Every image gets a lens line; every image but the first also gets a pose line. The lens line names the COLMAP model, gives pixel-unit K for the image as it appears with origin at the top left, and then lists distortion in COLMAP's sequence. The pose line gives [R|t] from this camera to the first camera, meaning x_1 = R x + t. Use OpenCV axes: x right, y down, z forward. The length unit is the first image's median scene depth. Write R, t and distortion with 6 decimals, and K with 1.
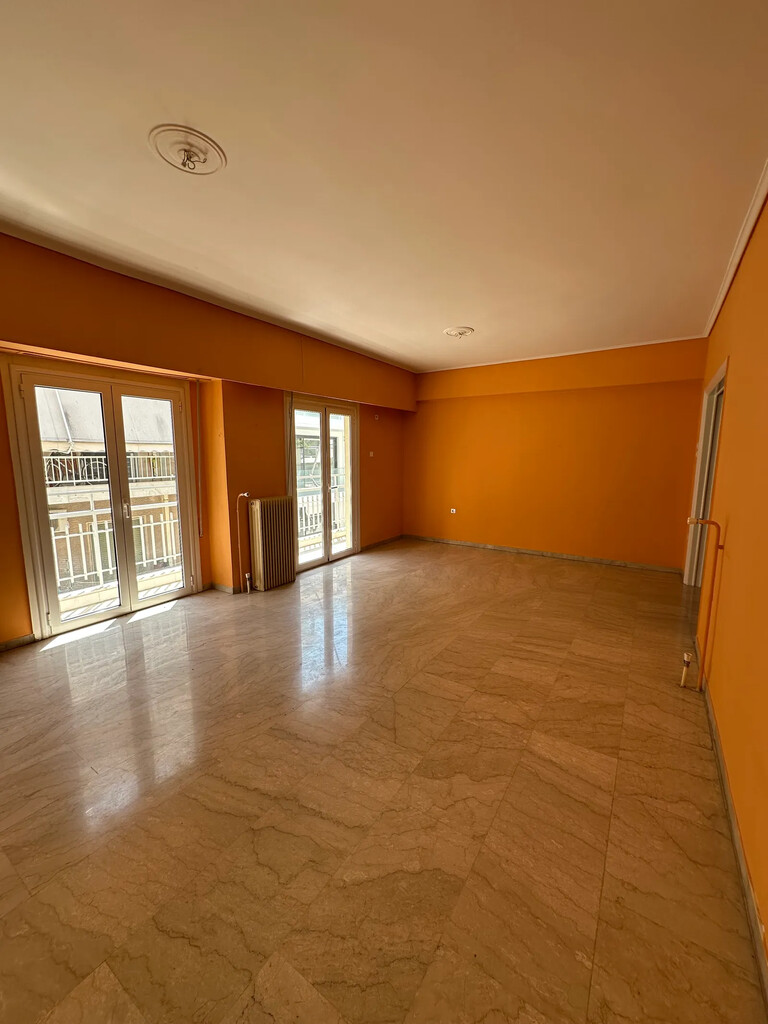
lens RADIAL K [[408.0, 0, 387.3], [0, 408.0, 509.2], [0, 0, 1]] dist [0.001295, -0.000055]
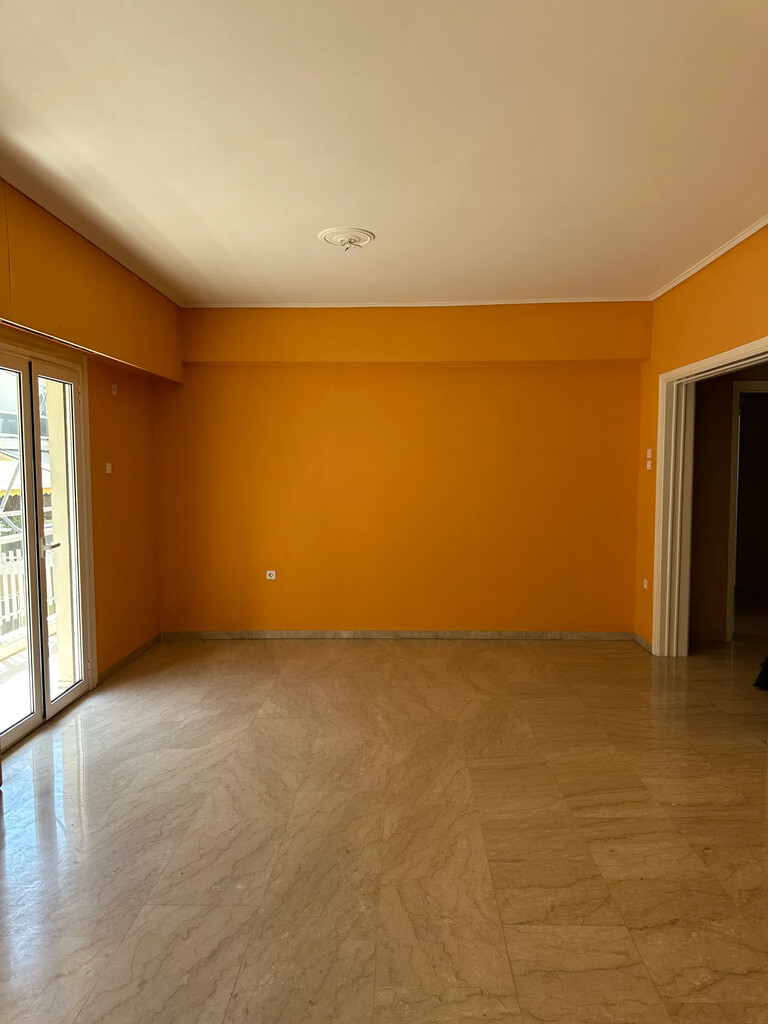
lens RADIAL K [[714.4, 0, 388.1], [0, 714.4, 515.7], [0, 0, 1]] dist [0.064731, -0.076777]
pose [[0.848707, -0.042188, 0.527178, -0.298897], [0.075860, 0.996216, -0.042404, -0.033178], [-0.523394, 0.075980, 0.848696, 0.213625]]
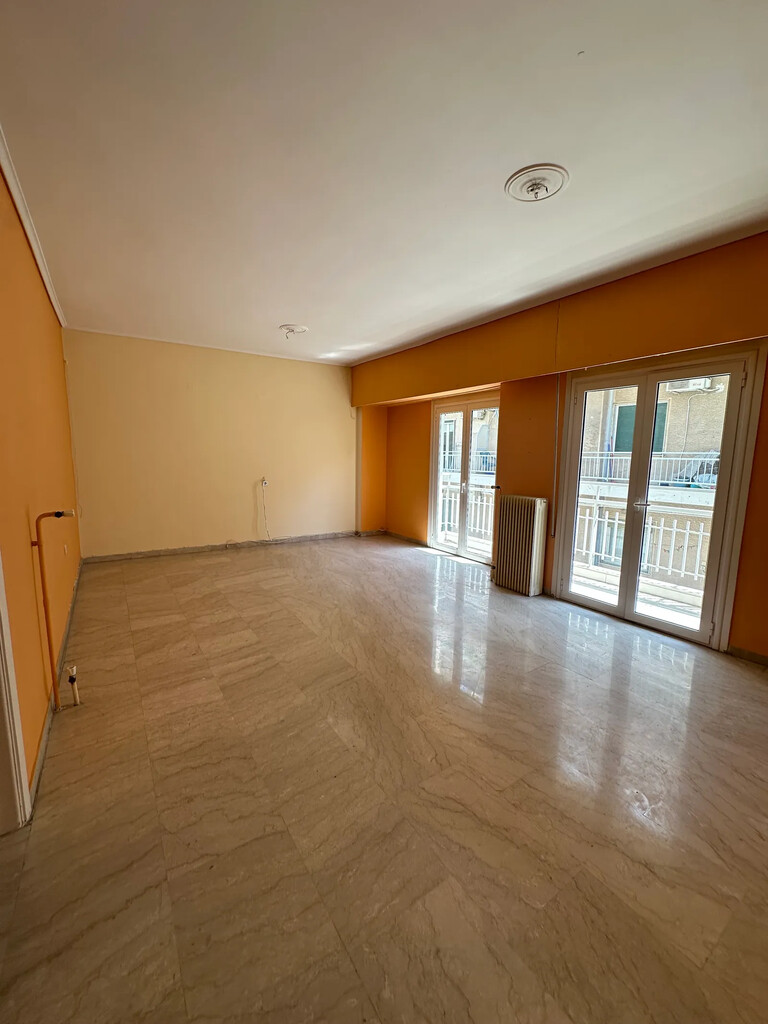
lens RADIAL K [[408.5, 0, 381.4], [0, 408.5, 512.7], [0, 0, 1]] dist [0.002134, 0.000157]
pose [[-0.390296, 0.123114, -0.912421, 0.747861], [-0.140658, 0.971412, 0.191241, -0.134070], [0.909882, 0.202980, -0.361821, 1.120907]]
